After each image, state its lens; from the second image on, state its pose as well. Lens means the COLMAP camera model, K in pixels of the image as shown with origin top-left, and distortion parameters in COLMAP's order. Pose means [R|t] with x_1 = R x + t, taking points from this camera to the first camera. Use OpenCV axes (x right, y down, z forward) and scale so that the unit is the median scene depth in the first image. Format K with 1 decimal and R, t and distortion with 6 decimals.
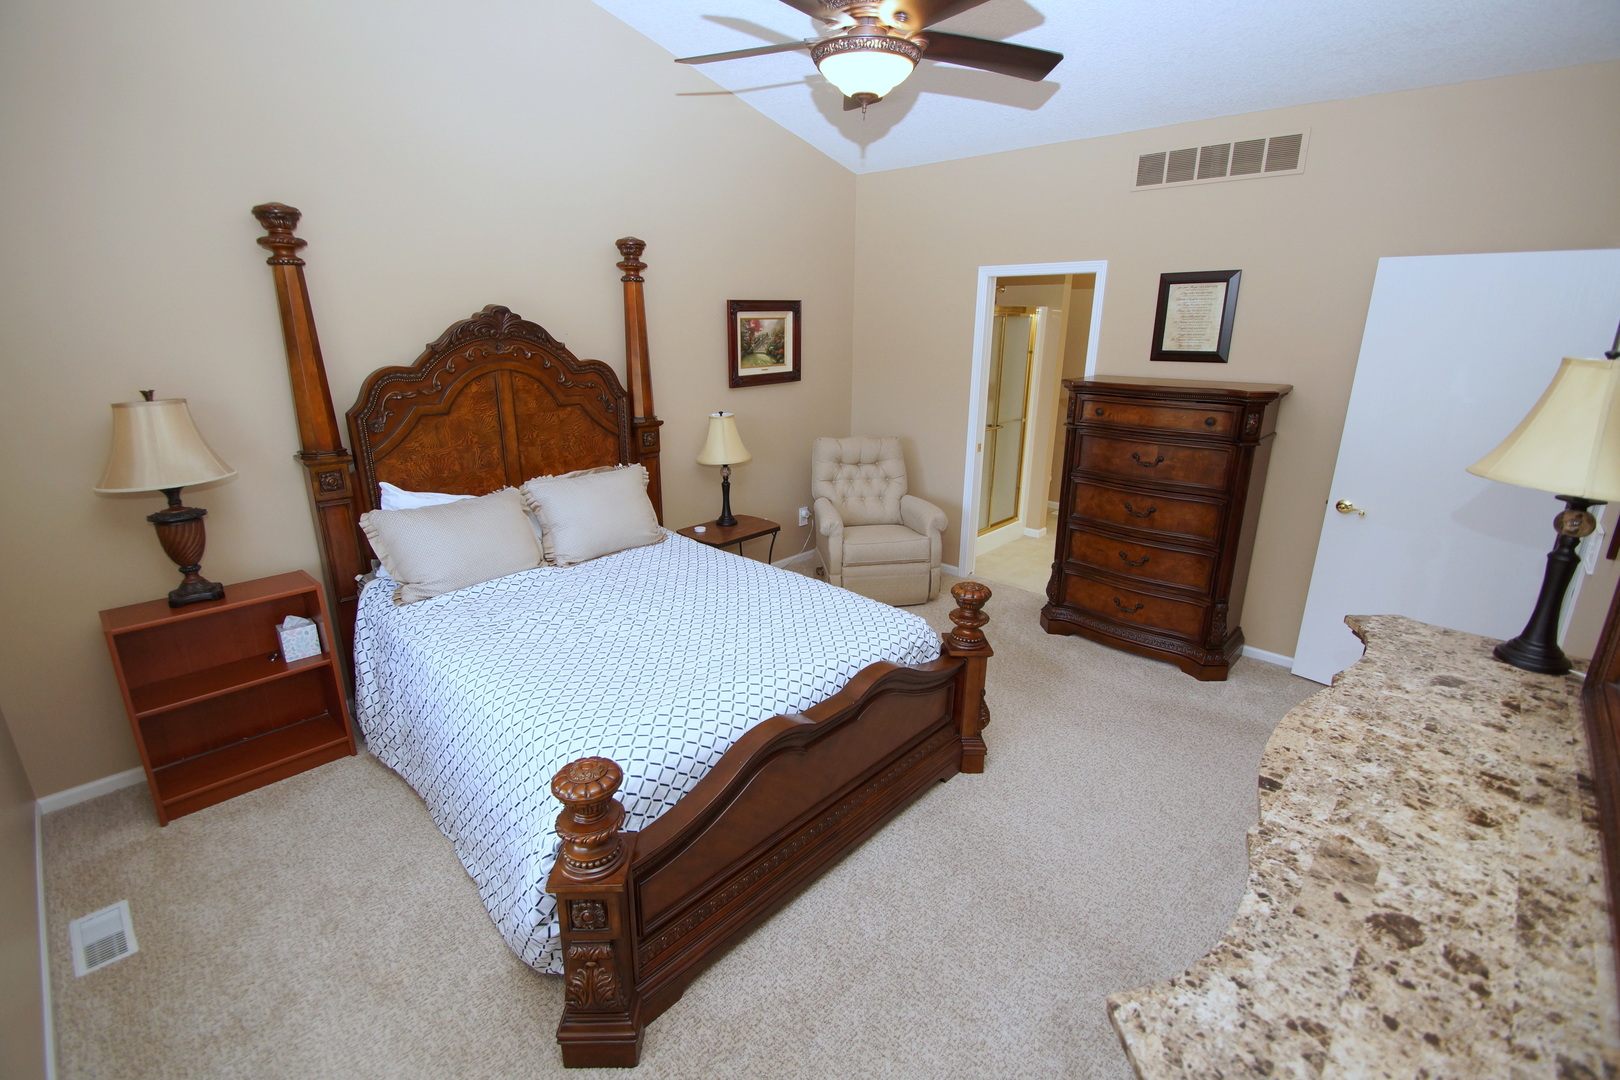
lens RADIAL K [[715.5, 0, 807.8], [0, 715.5, 537.0], [0, 0, 1]] dist [-0.000021, -0.006662]
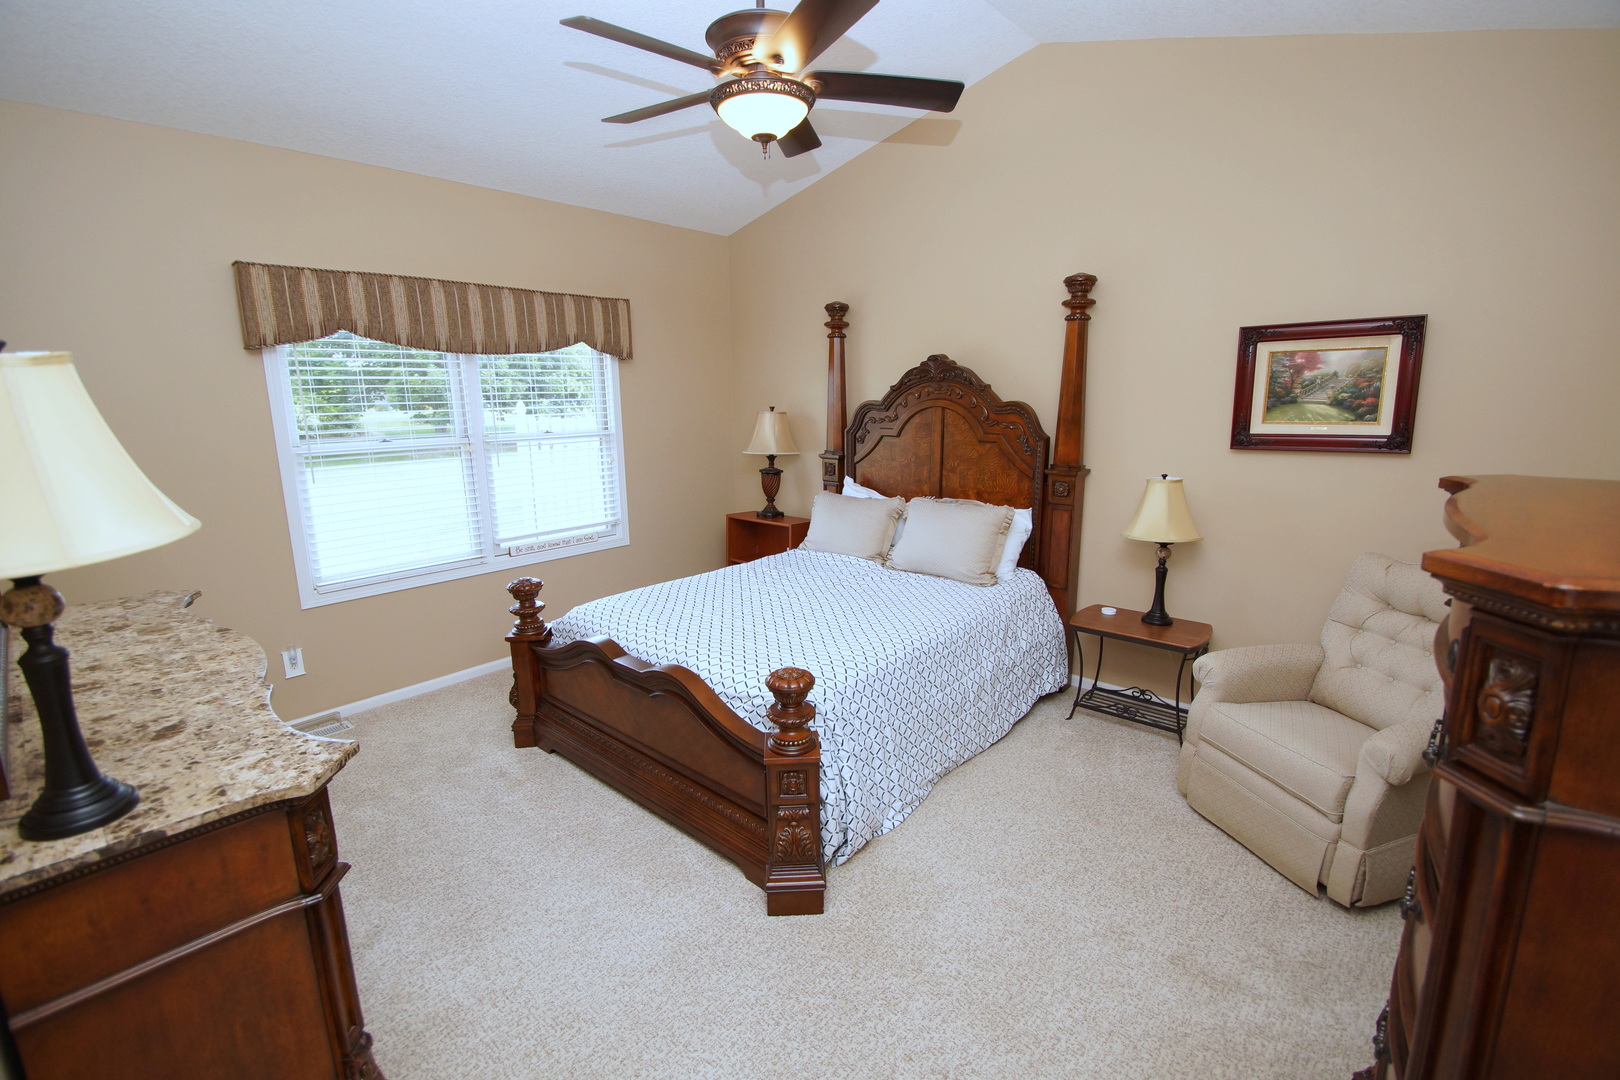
lens RADIAL K [[715.5, 0, 810.3], [0, 715.5, 537.6], [0, 0, 1]] dist [-0.000021, -0.006662]
pose [[0.035735, 0.197458, -0.979660, 0.739557], [-0.278584, 0.943396, 0.179987, -0.167858], [0.959747, 0.266486, 0.088721, 0.688038]]
